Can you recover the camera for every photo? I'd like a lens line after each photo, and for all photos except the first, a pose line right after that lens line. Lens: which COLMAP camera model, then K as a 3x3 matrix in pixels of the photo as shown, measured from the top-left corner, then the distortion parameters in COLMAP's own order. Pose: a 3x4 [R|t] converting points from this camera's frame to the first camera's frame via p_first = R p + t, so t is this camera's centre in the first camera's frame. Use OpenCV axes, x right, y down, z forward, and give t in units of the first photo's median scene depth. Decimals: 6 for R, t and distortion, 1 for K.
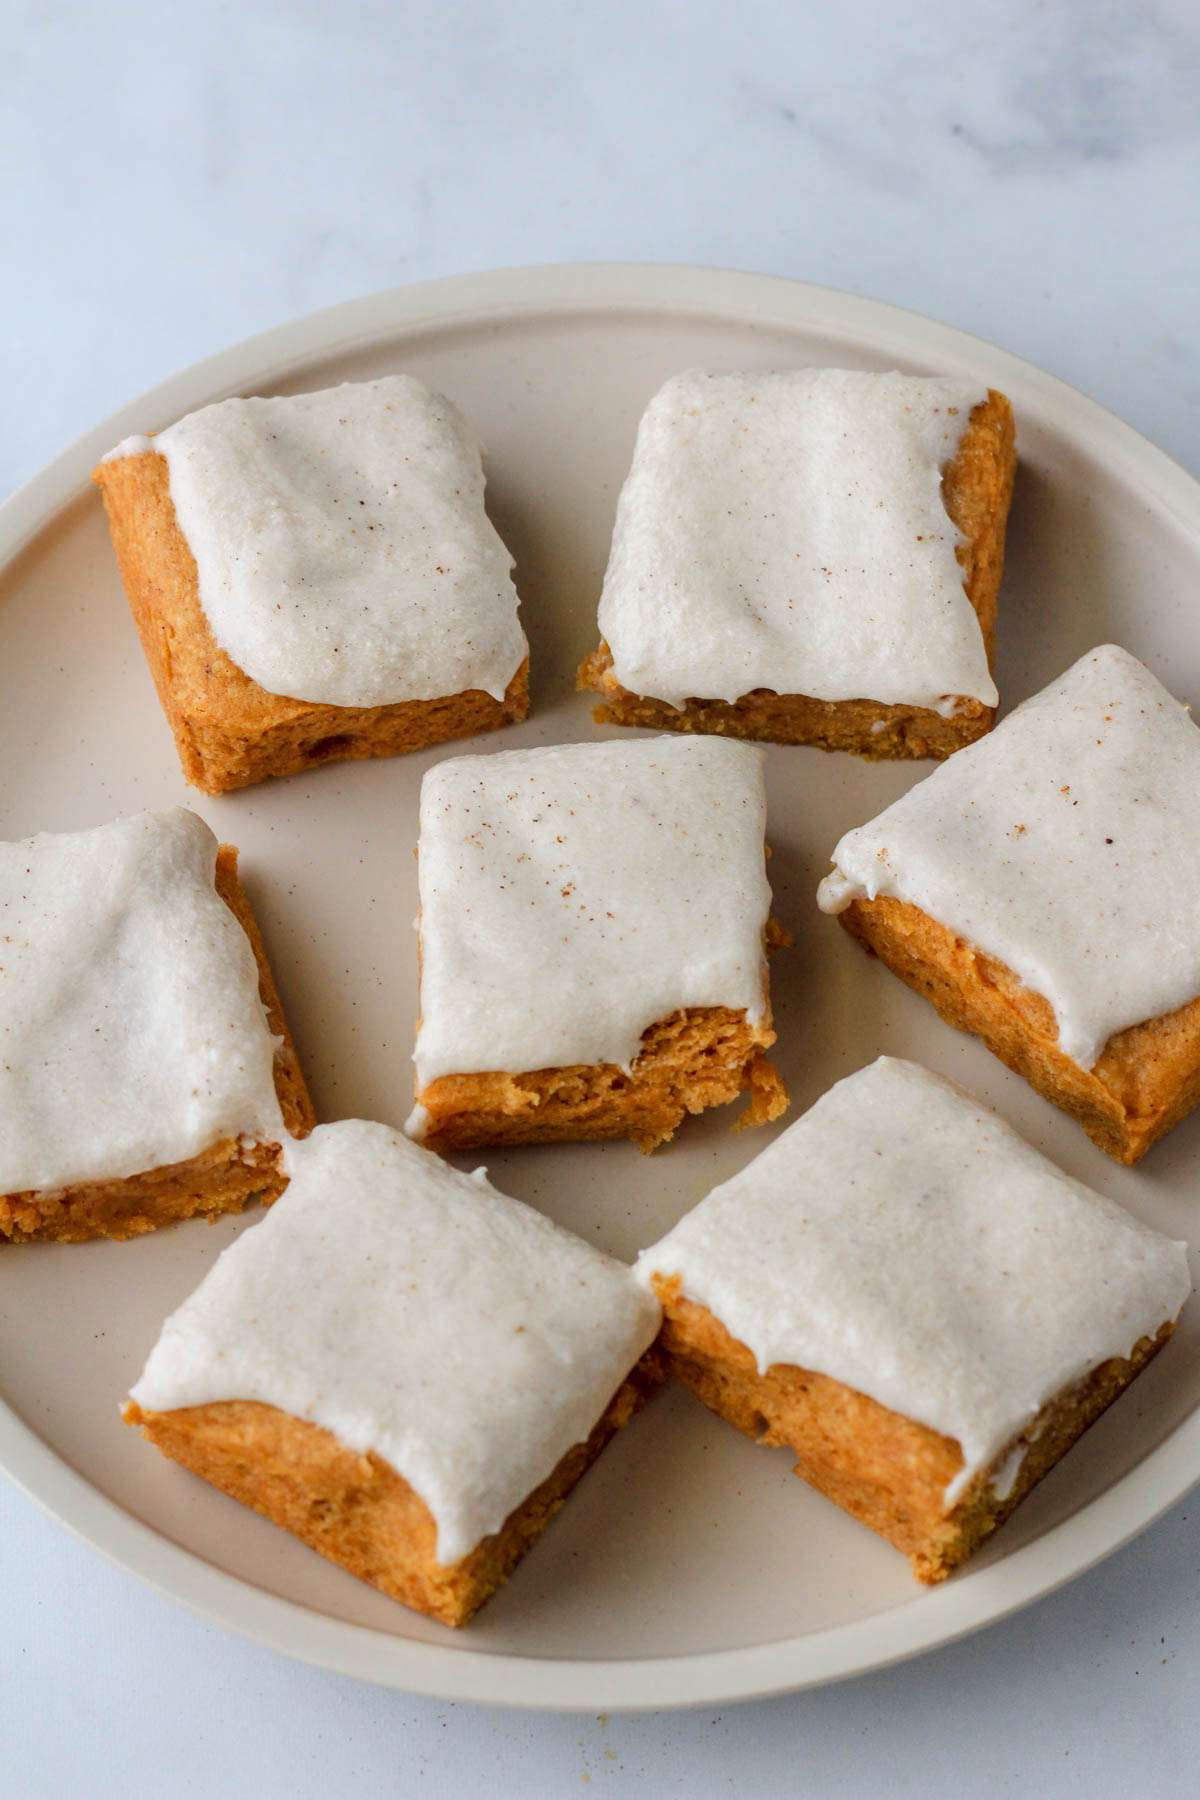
lens RADIAL K [[4835.2, 0, 600.7], [0, 4835.2, 899.8], [0, 0, 1]] dist [-0.158673, 0.000000]
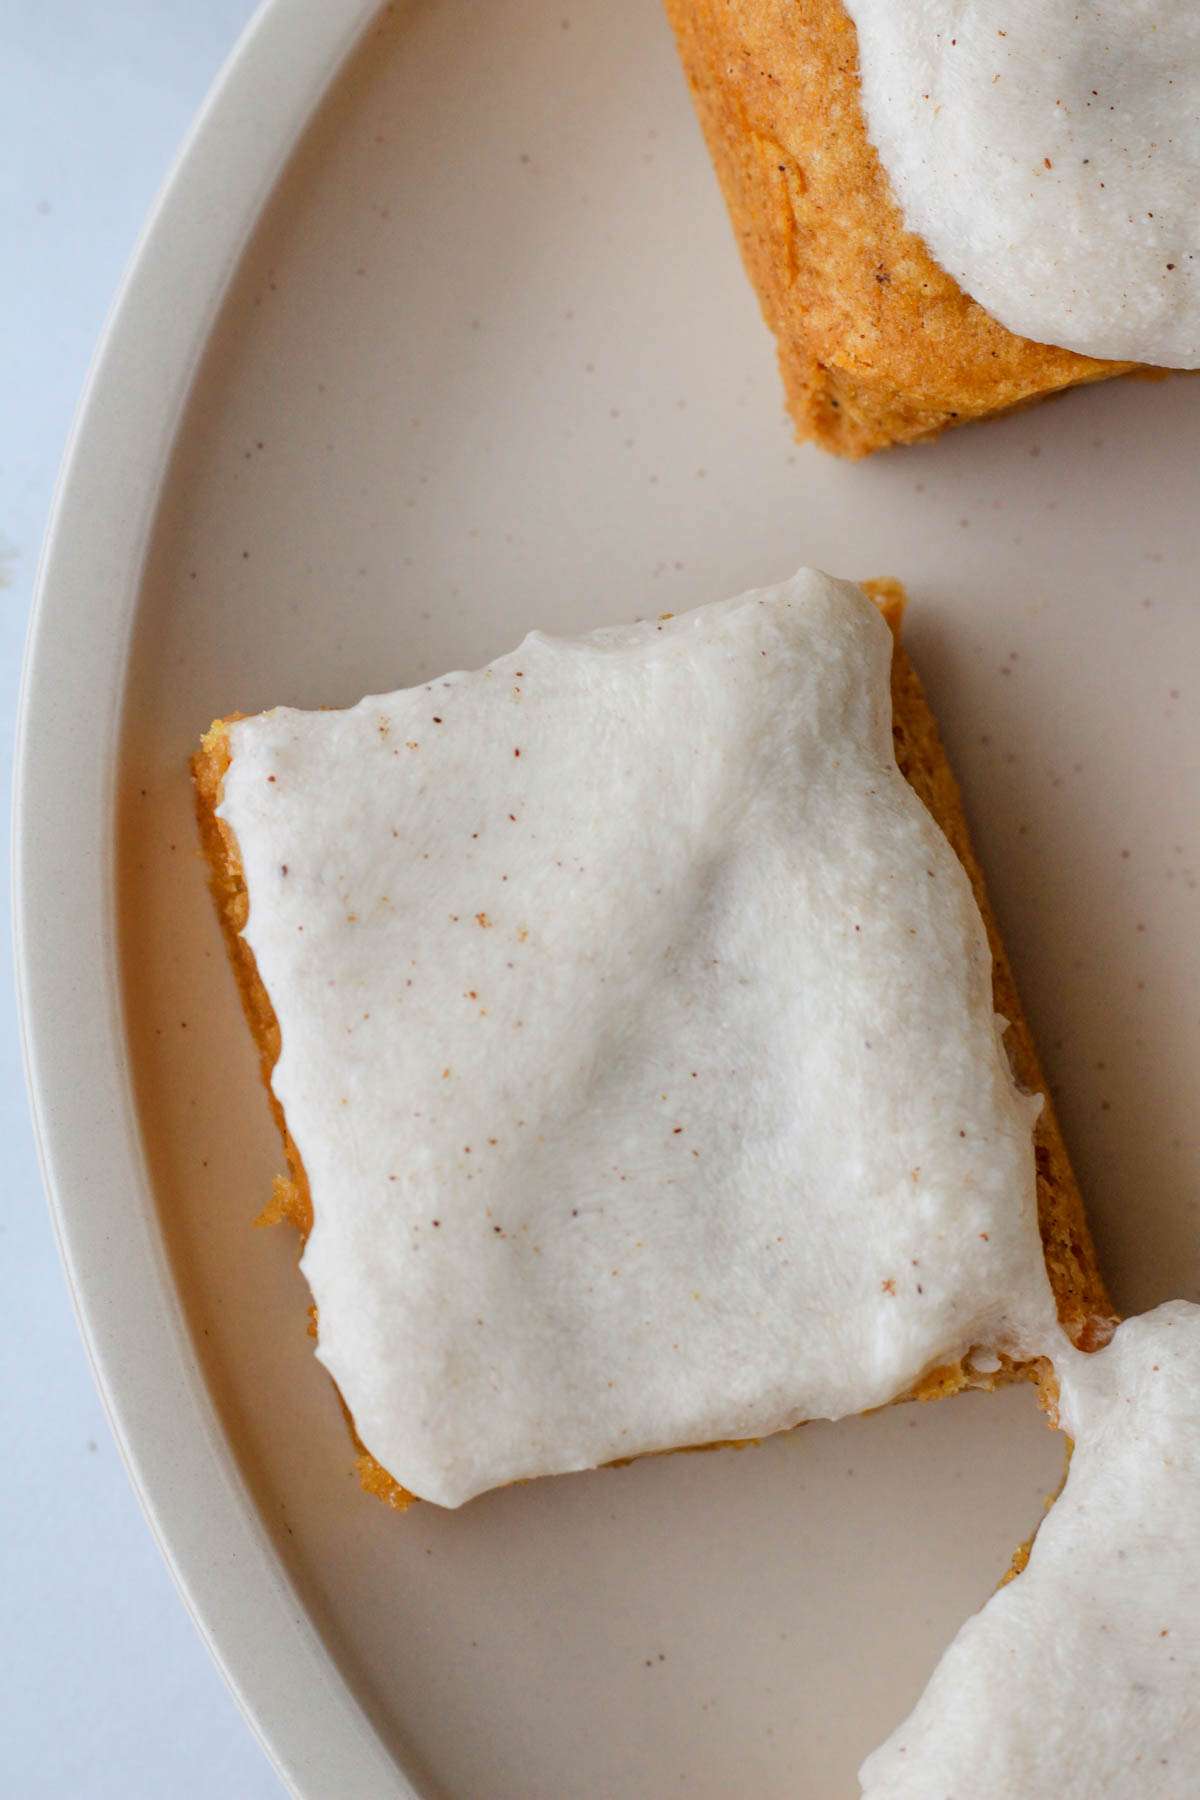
lens RADIAL K [[4835.2, 0, 598.2], [0, 4835.2, 900.7], [0, 0, 1]] dist [-0.158673, 0.000000]
pose [[0.999404, 0.015952, 0.030617, -0.126239], [-0.026622, 0.920727, 0.389299, -0.178926], [-0.021980, -0.389882, 0.920602, 0.563839]]
